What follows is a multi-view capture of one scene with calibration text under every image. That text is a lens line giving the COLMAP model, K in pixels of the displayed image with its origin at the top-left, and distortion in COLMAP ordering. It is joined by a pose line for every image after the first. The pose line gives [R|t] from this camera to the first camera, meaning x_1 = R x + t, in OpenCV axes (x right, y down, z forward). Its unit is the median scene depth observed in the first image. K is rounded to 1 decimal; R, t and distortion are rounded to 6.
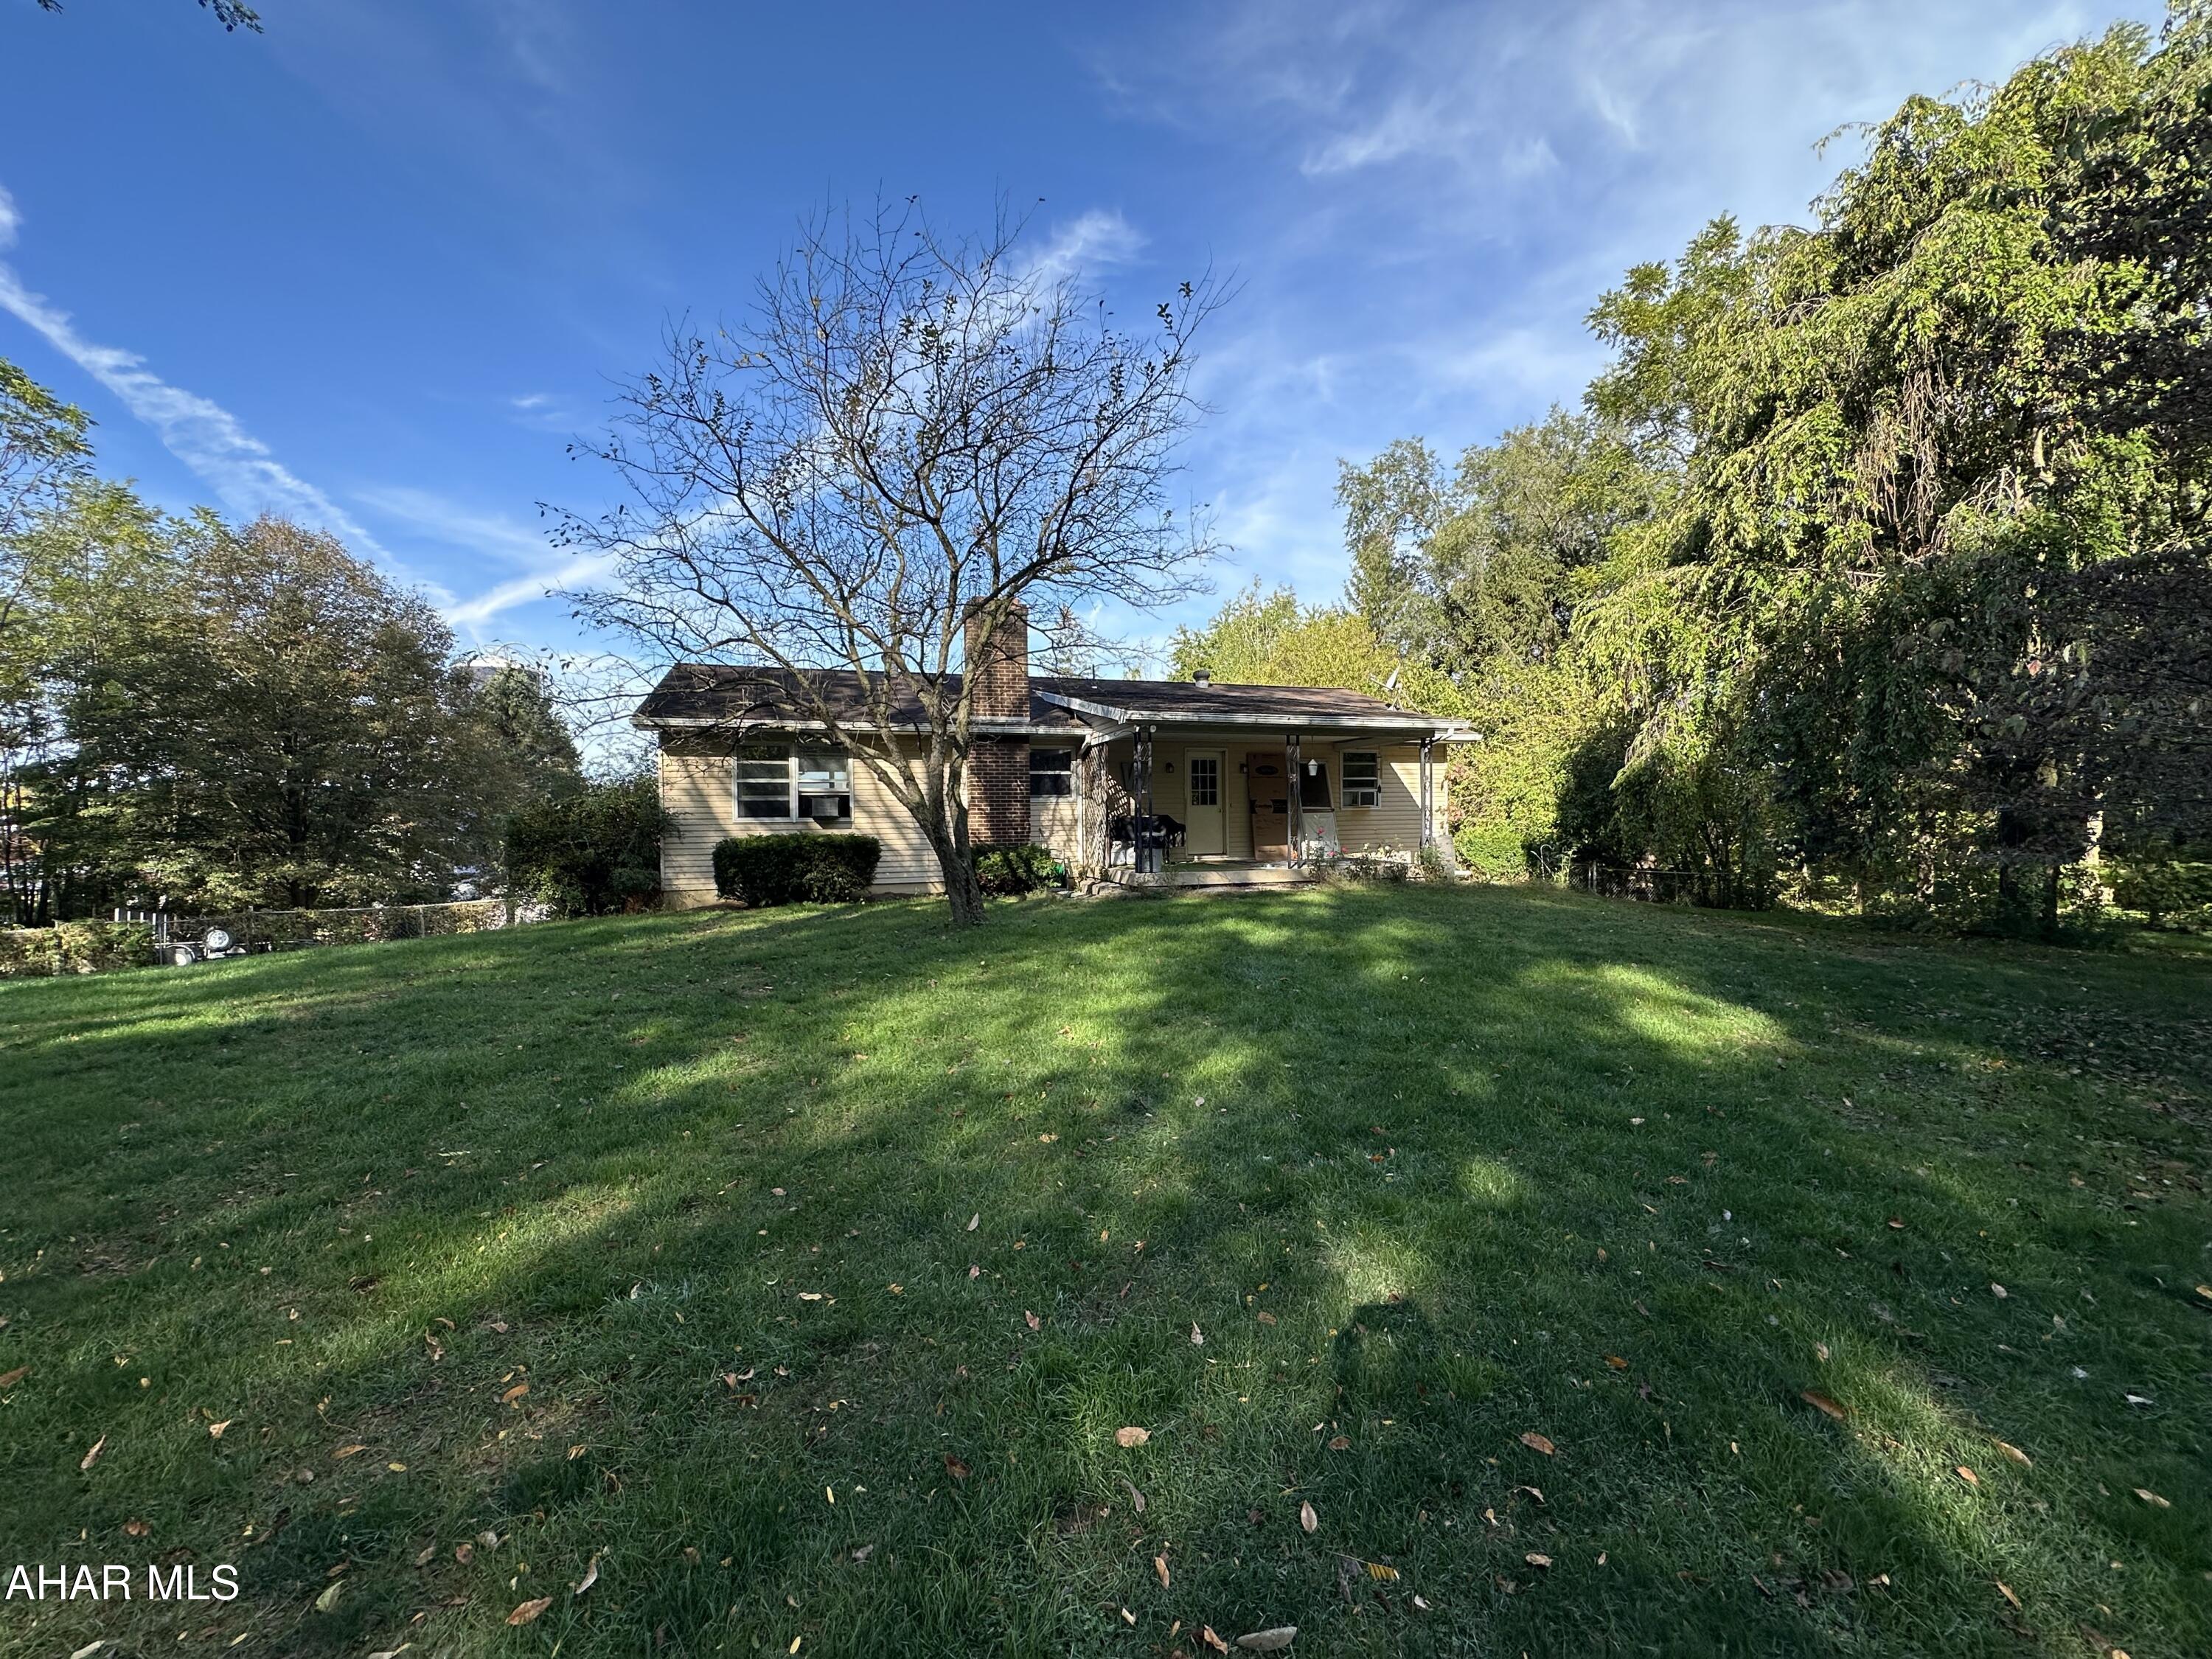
lens RADIAL K [[889.0, 0, 1094.6], [0, 889.0, 829.1], [0, 0, 1]] dist [-0.006643, 0.000938]
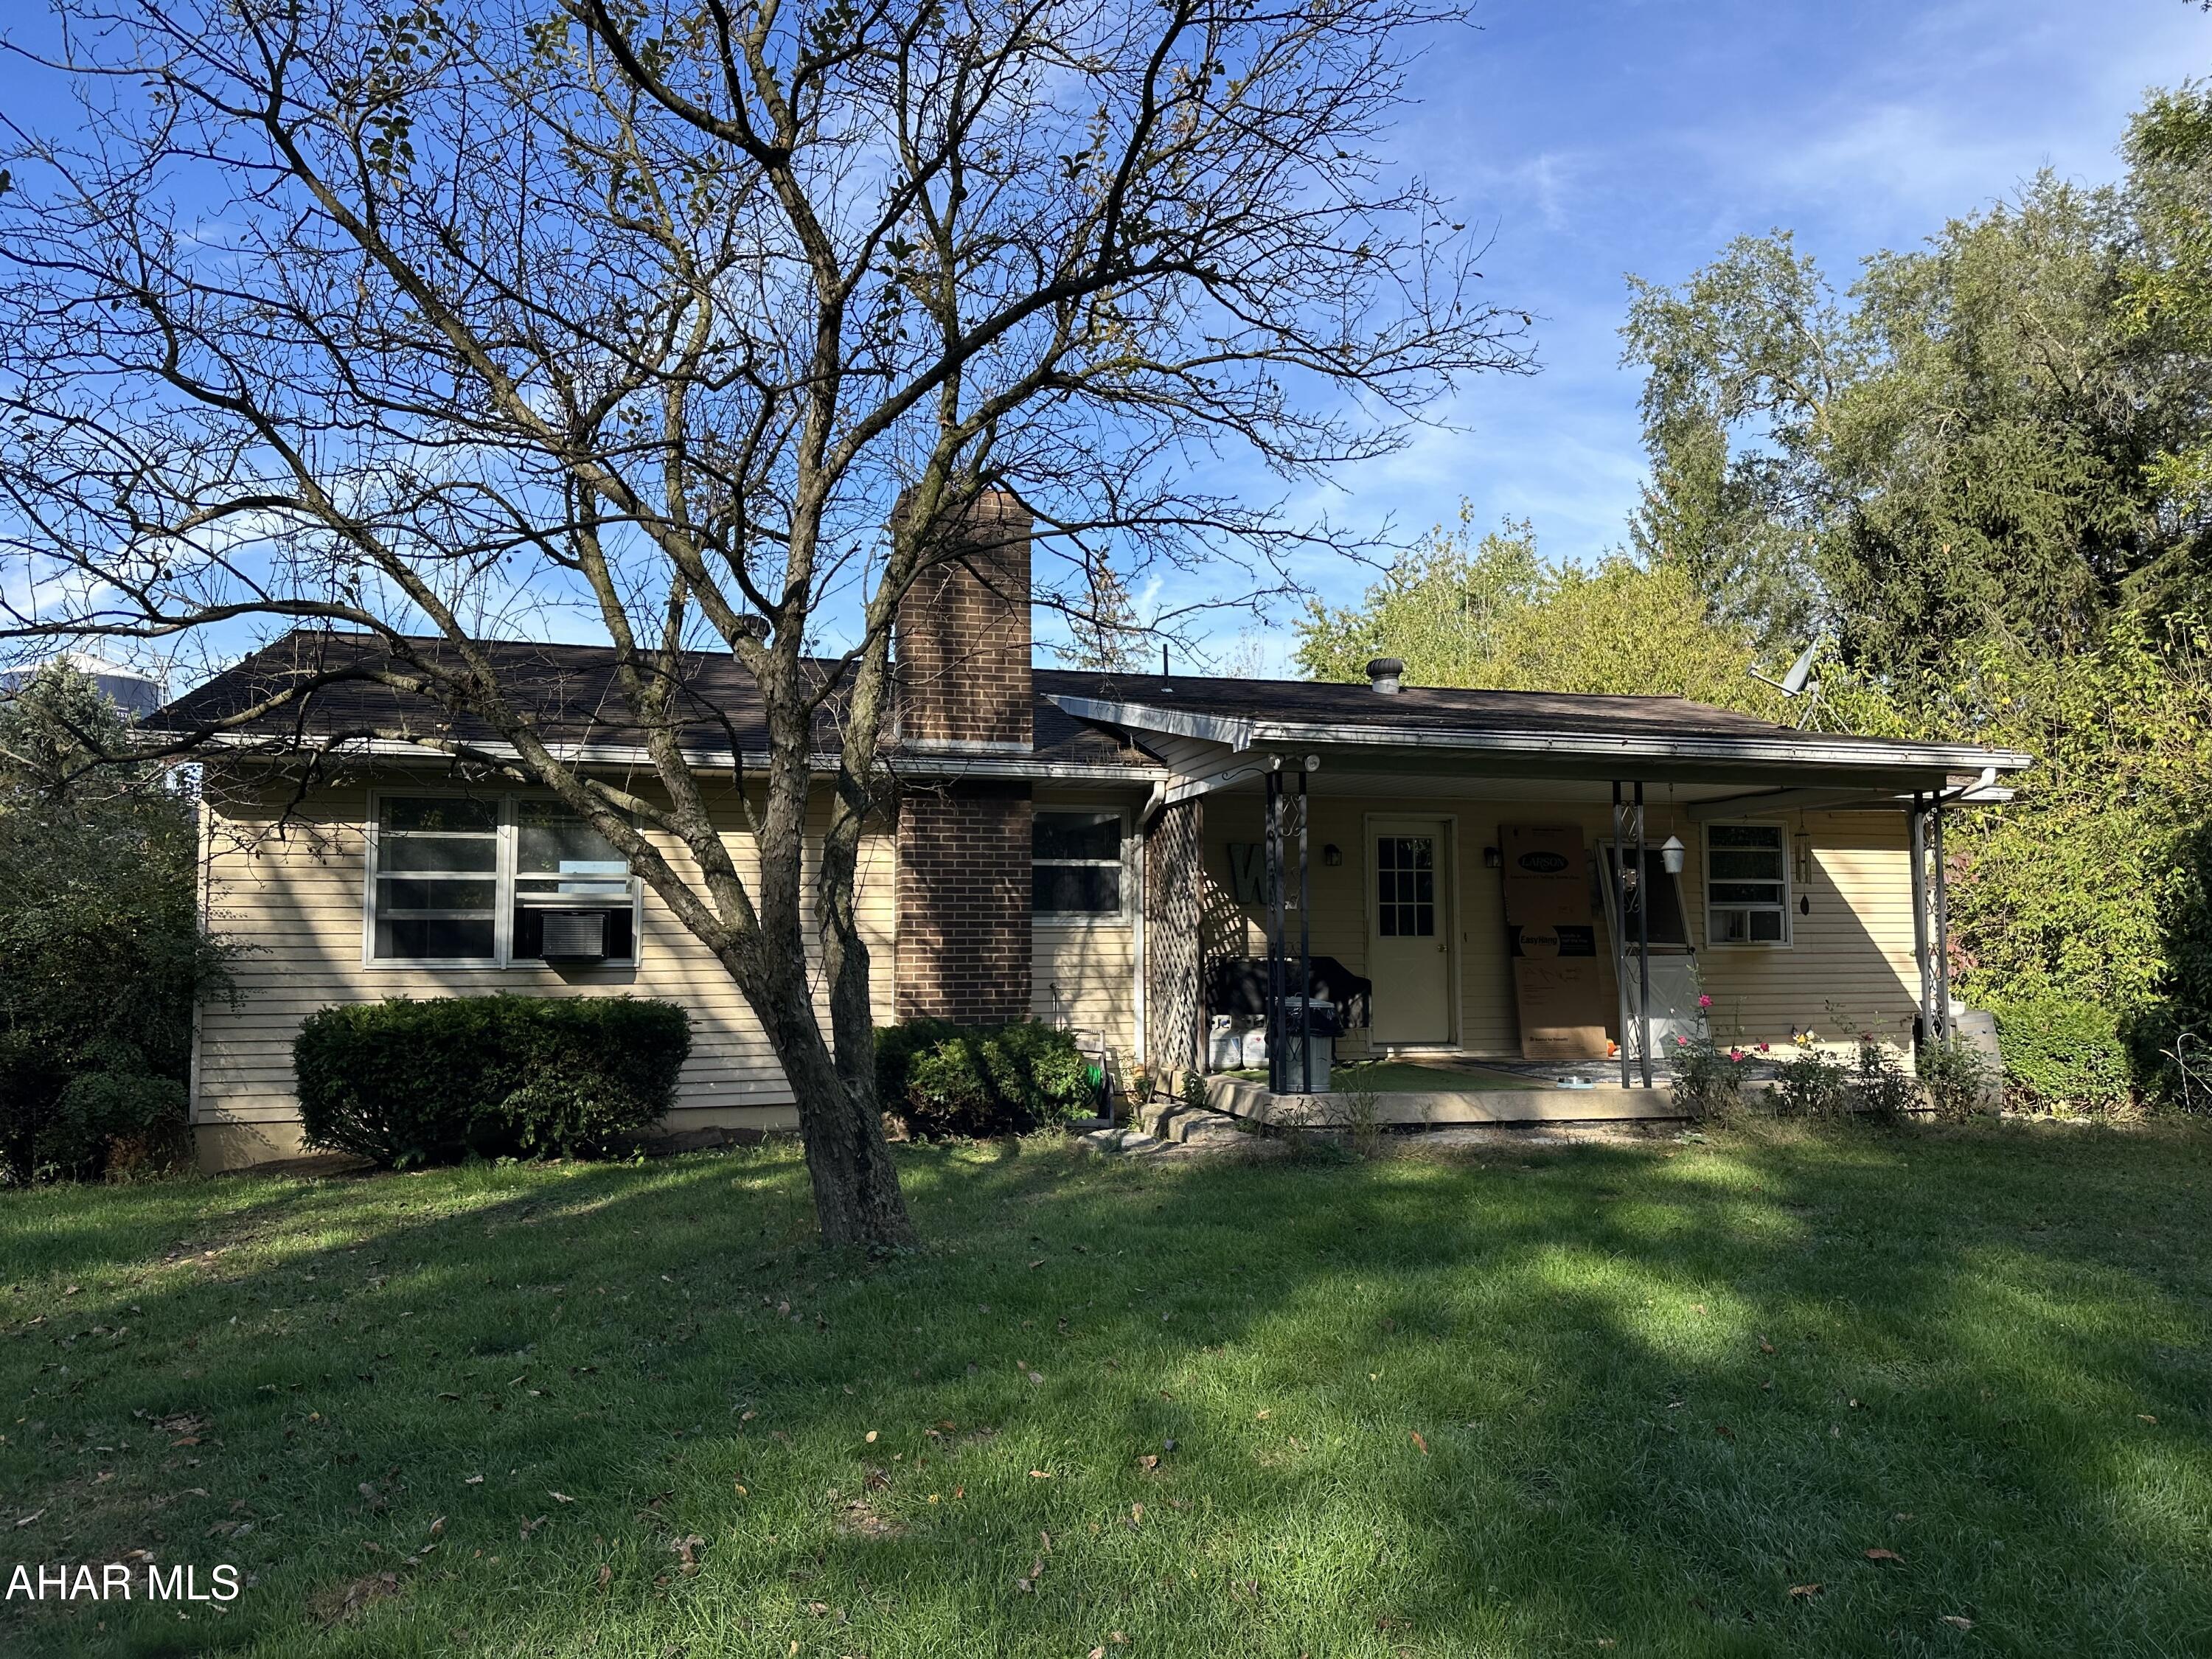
lens RADIAL K [[1578.5, 0, 1108.8], [0, 1578.5, 831.3], [0, 0, 1]] dist [0.004763, -0.007590]
pose [[0.999643, 0.007441, -0.025660, -0.012912], [-0.009649, 0.996160, -0.087014, -0.009575], [0.024914, 0.087231, 0.995877, 0.196471]]
